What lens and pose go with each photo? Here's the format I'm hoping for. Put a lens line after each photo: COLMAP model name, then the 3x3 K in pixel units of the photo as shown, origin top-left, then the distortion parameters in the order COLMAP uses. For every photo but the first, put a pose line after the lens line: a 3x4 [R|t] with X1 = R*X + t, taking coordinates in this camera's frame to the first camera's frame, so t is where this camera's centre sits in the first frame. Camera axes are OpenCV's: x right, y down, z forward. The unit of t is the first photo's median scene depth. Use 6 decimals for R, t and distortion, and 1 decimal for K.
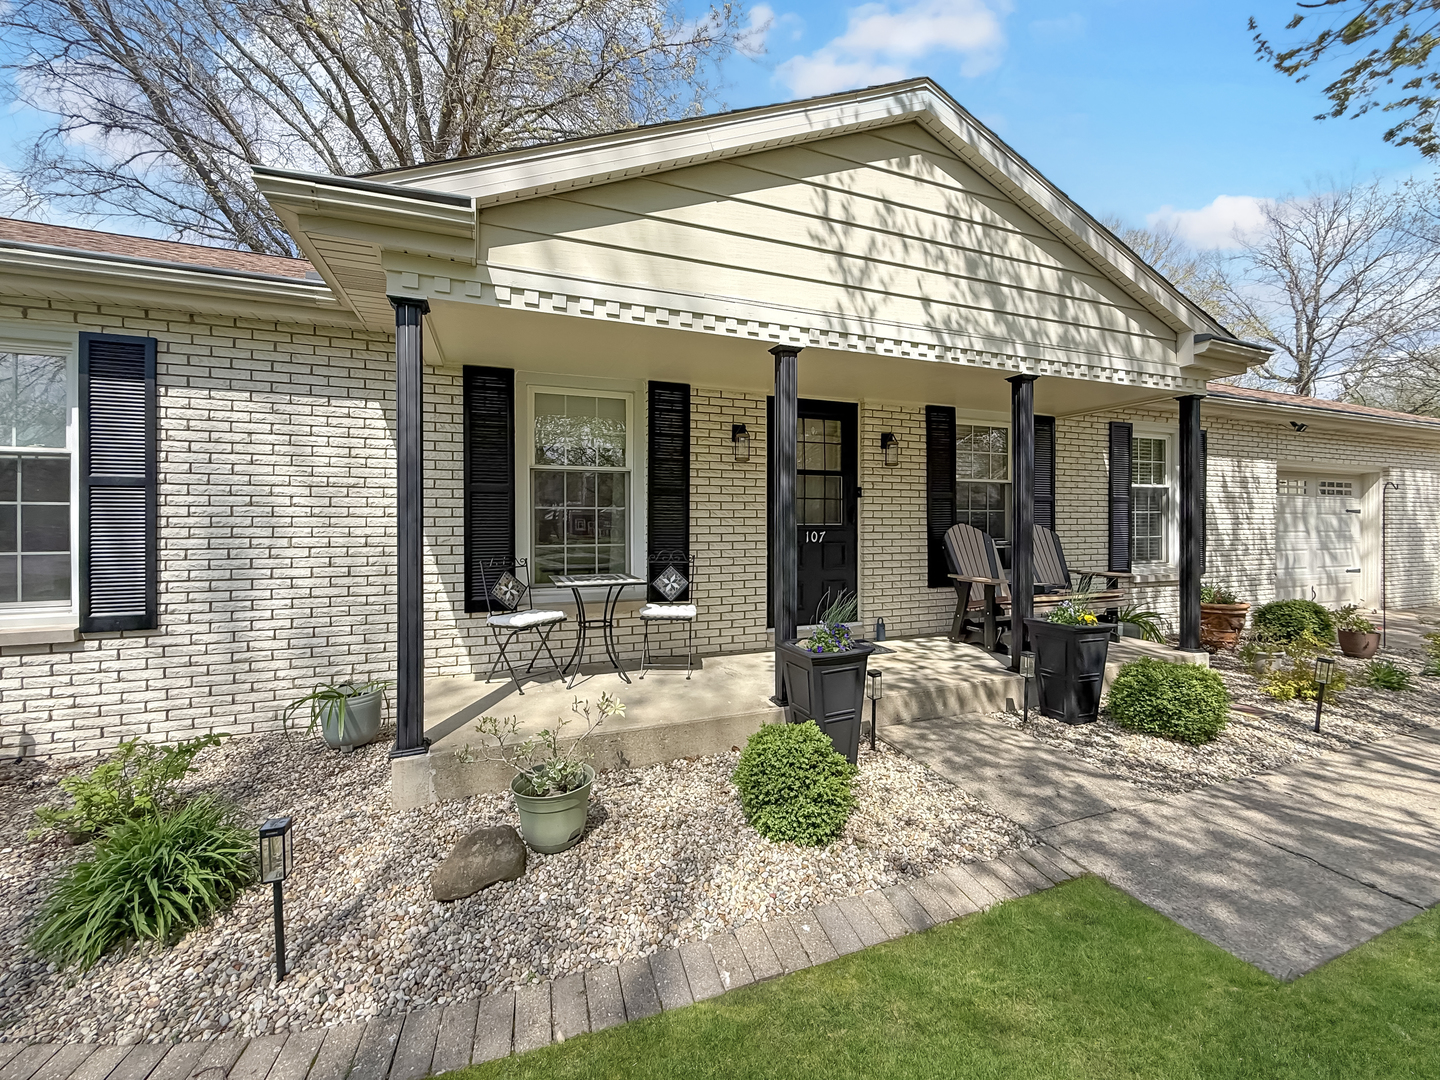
lens RADIAL K [[571.8, 0, 740.6], [0, 571.8, 516.7], [0, 0, 1]] dist [0.001749, -0.000701]
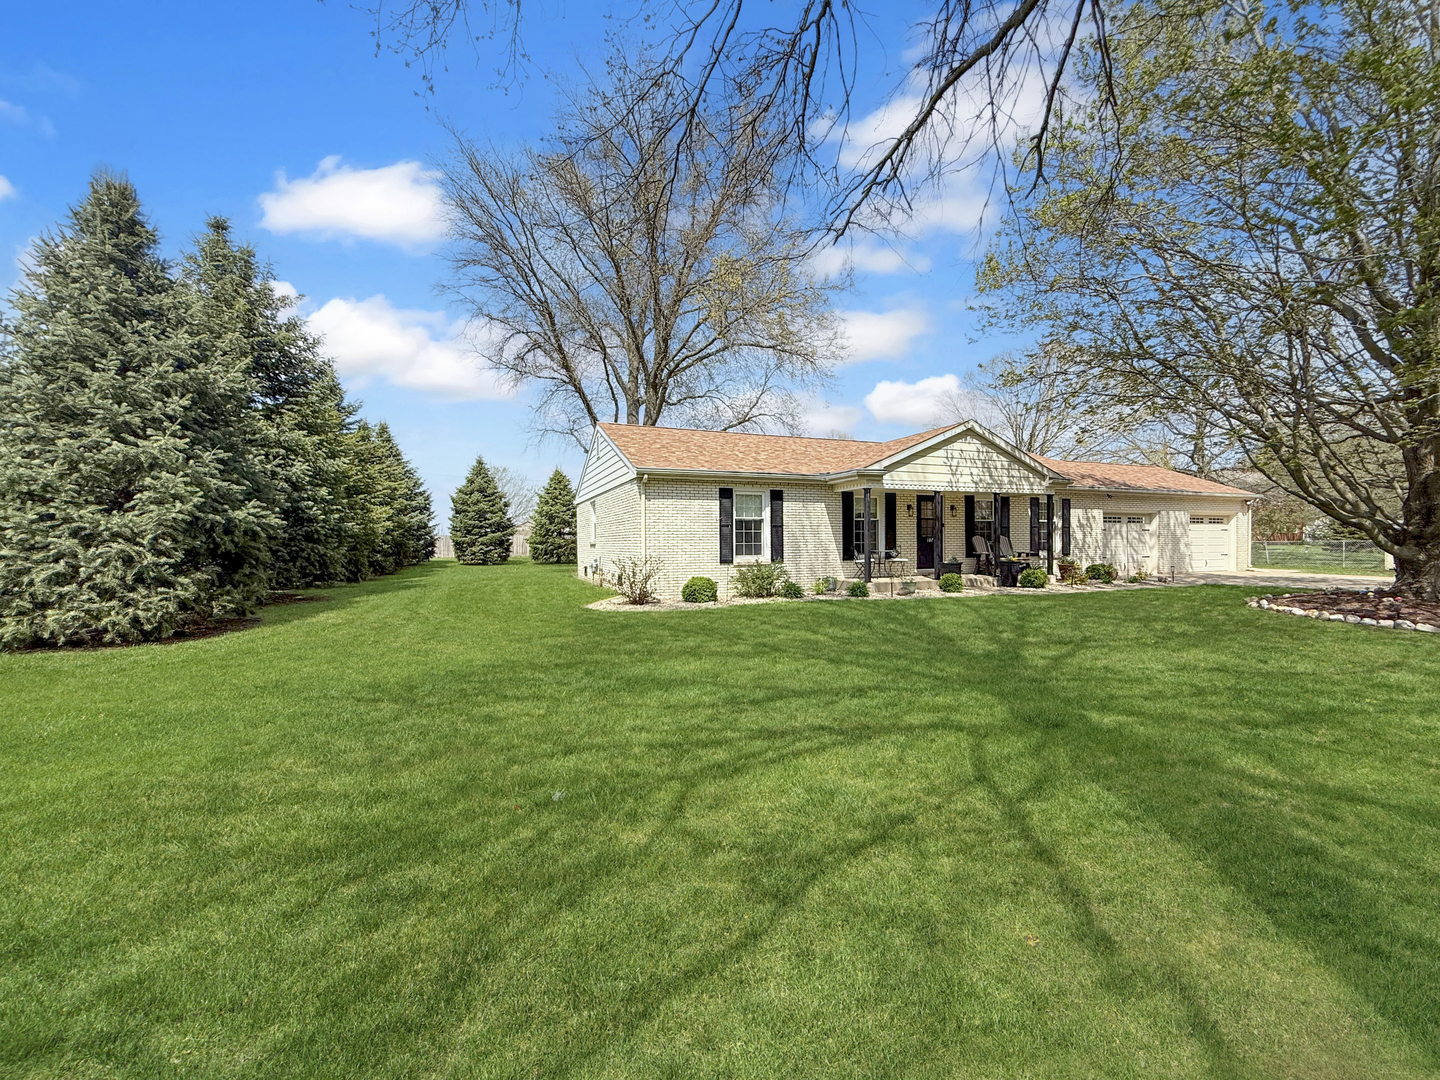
lens RADIAL K [[571.8, 0, 729.2], [0, 571.8, 545.9], [0, 0, 1]] dist [0.001749, -0.000701]
pose [[0.999882, -0.007585, 0.013377, -1.127243], [0.007411, 0.999888, 0.013007, 0.020197], [-0.013474, -0.012906, 0.999826, -2.339360]]
